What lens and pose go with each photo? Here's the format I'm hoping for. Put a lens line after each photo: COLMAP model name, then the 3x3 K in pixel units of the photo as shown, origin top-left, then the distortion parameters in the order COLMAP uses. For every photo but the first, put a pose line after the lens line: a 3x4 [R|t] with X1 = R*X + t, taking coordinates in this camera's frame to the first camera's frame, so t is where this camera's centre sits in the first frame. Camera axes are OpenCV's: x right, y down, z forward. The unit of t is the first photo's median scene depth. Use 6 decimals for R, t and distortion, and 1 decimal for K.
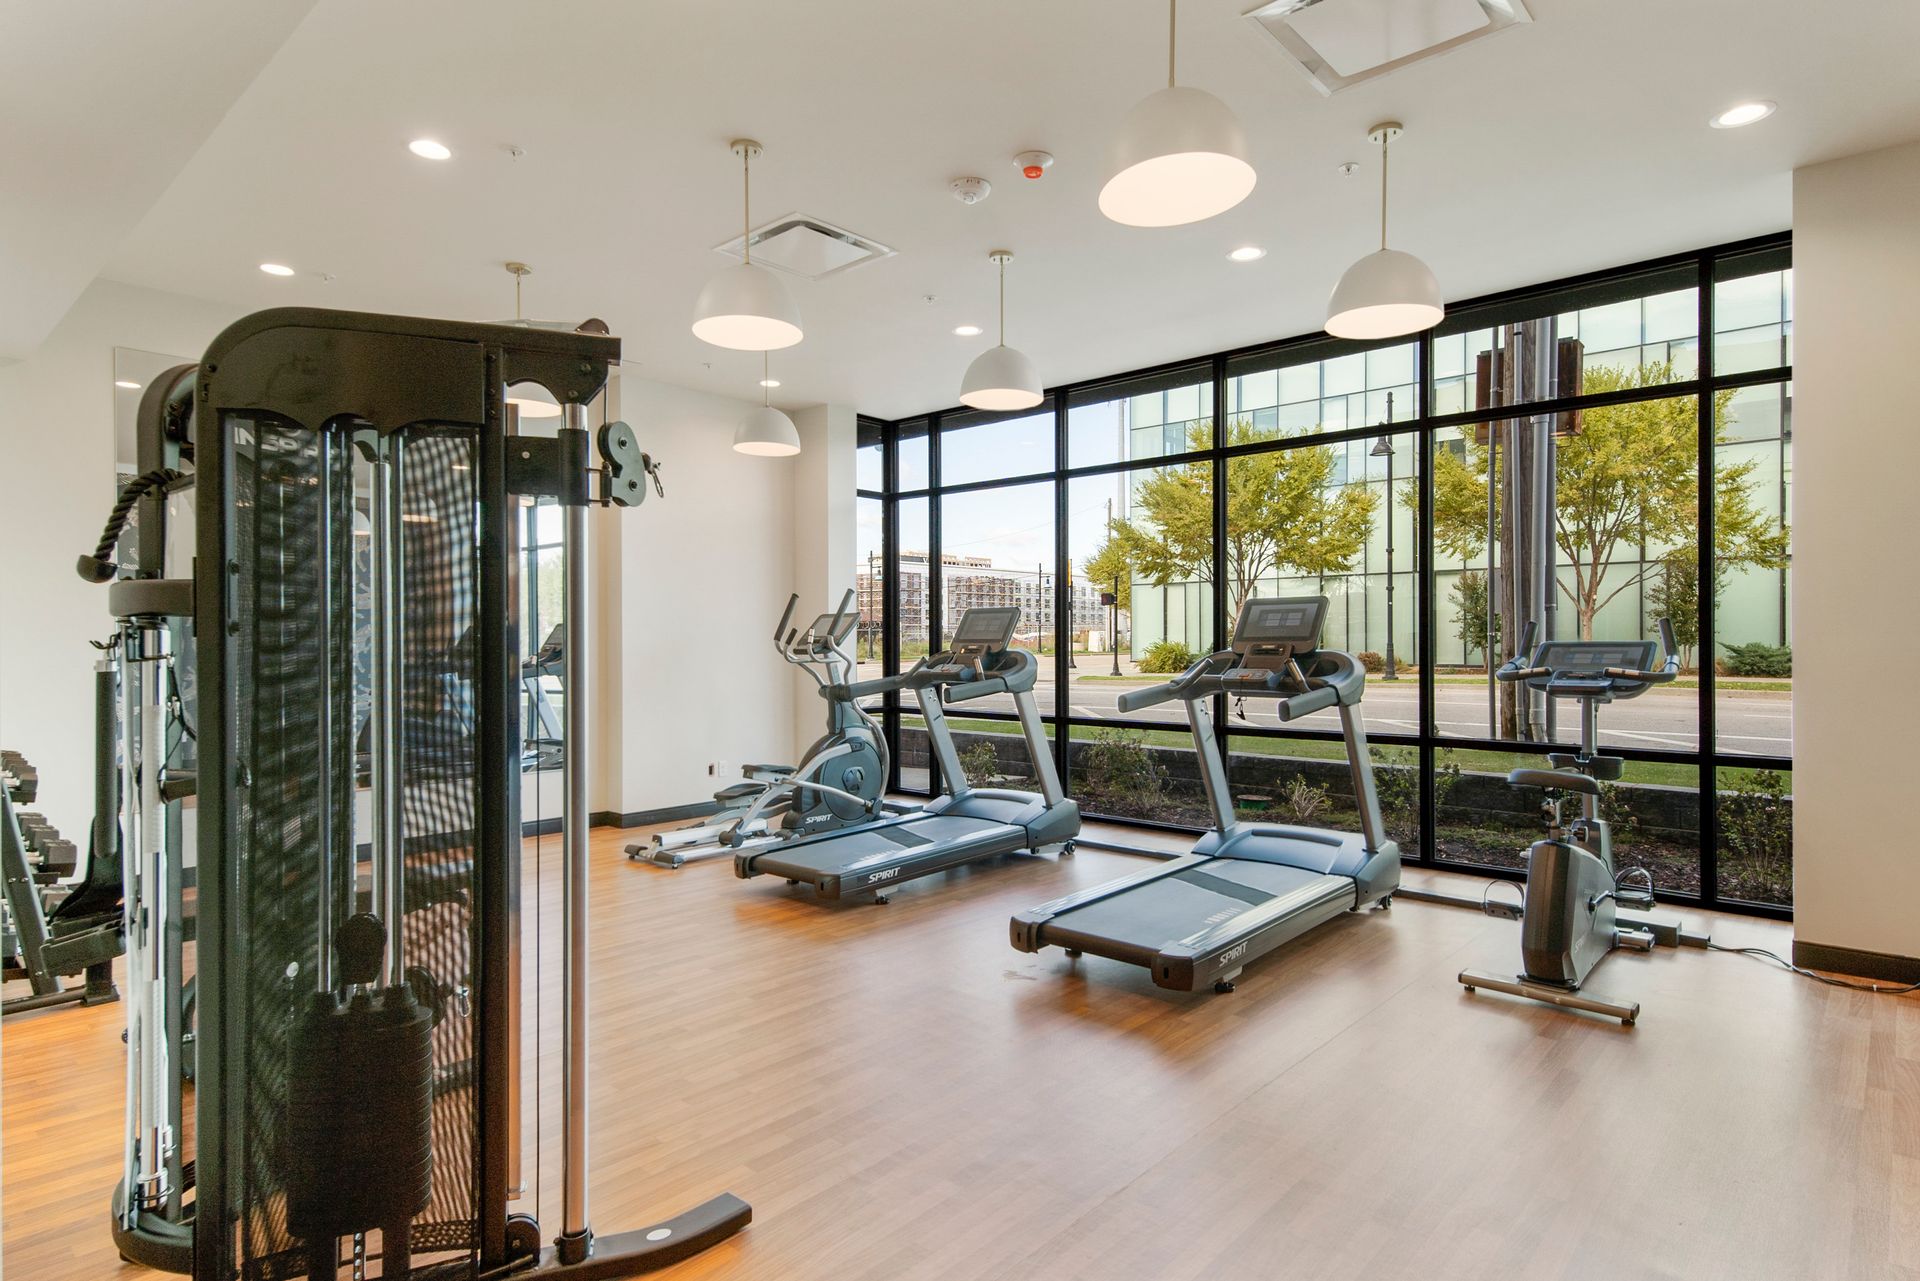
lens RADIAL K [[1025.8, 0, 950.6], [0, 1025.8, 641.5], [0, 0, 1]] dist [0.016189, -0.001337]
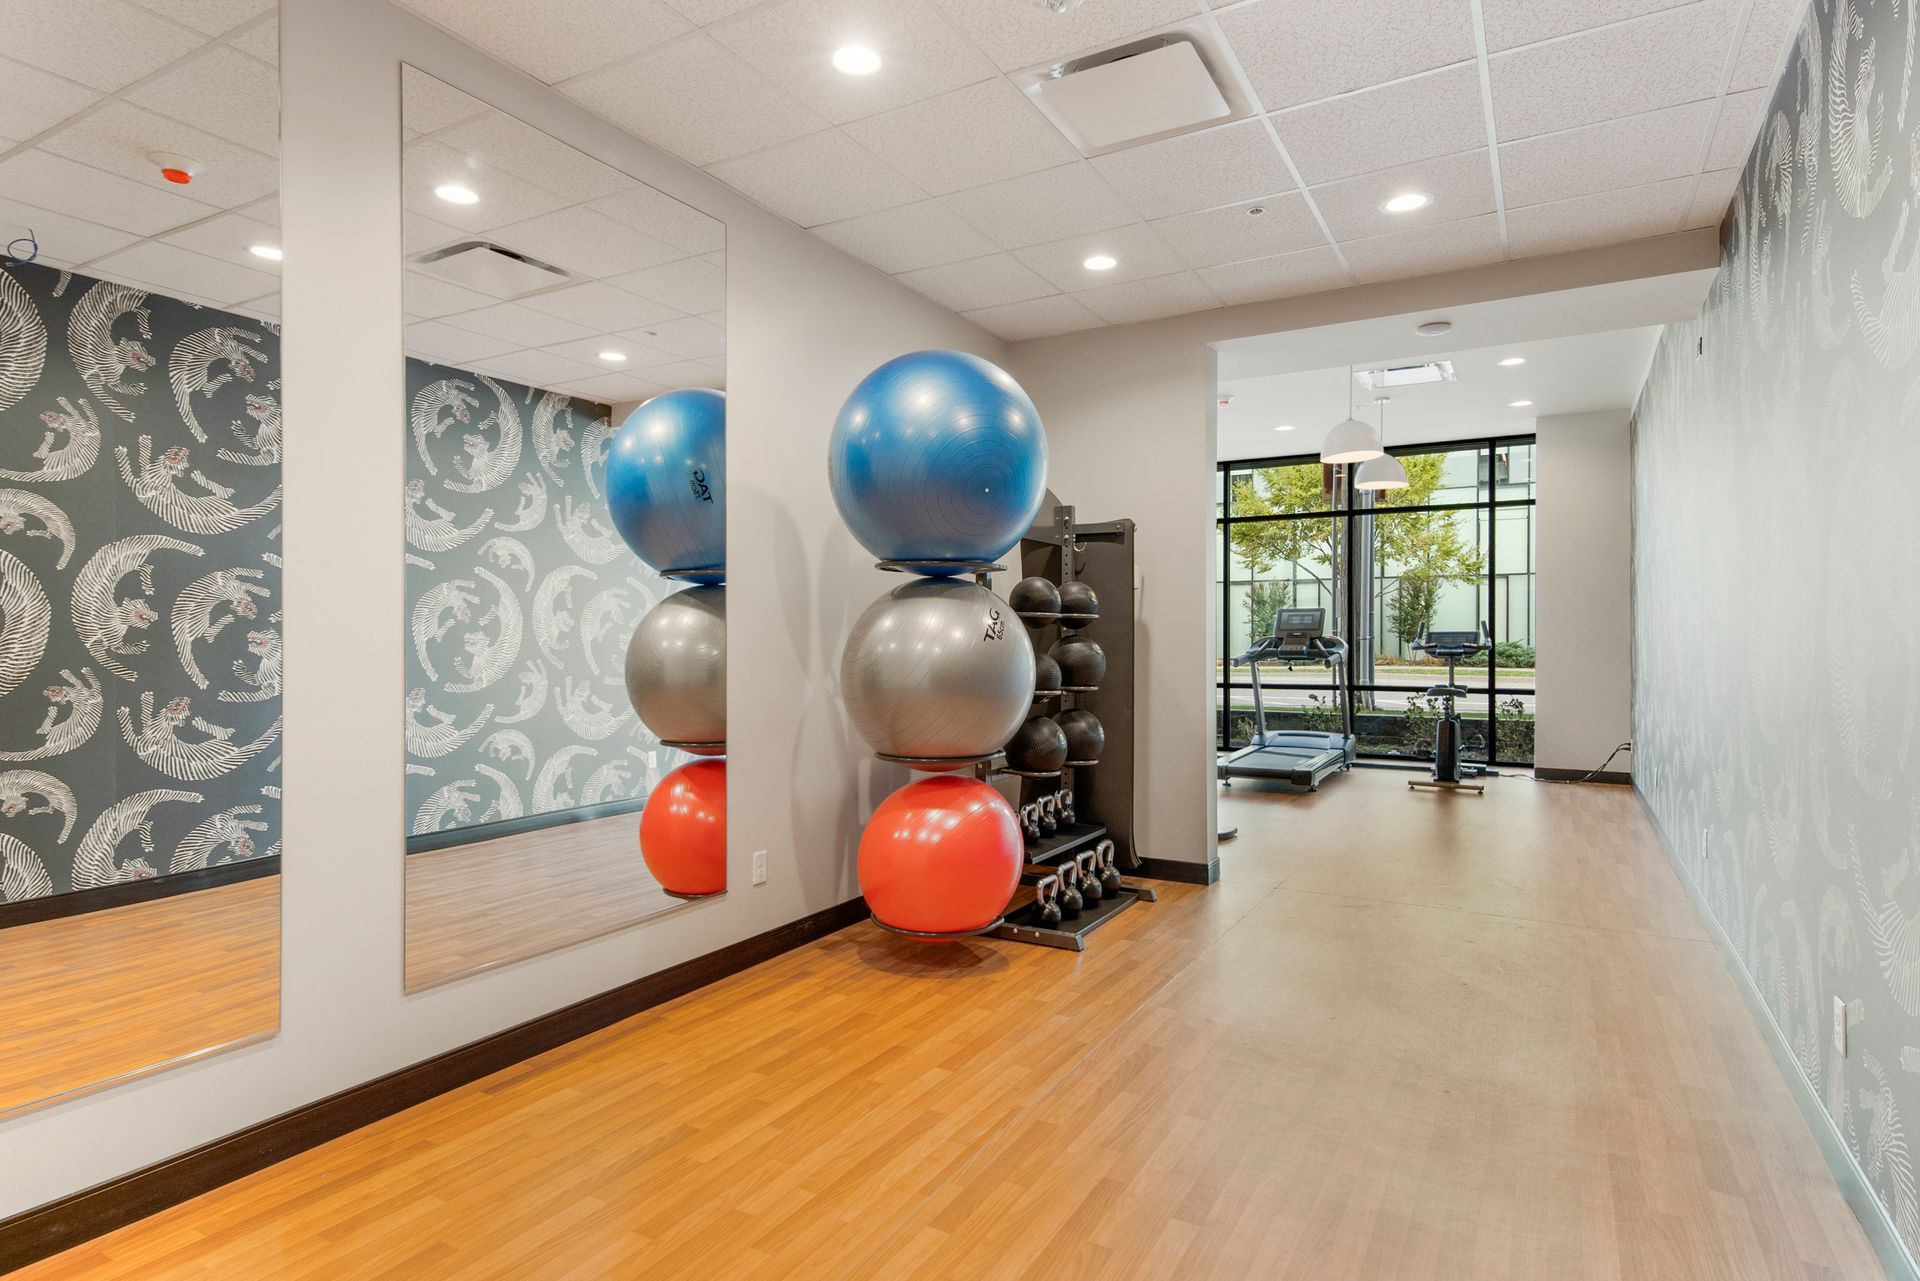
lens RADIAL K [[1036.4, 0, 963.6], [0, 1036.4, 636.9], [0, 0, 1]] dist [0.030586, -0.017688]
pose [[0.972803, 0.004013, 0.231601, -0.239146], [-0.003027, 0.999985, -0.004611, 0.006854], [-0.231616, 0.003784, 0.972800, -0.237577]]
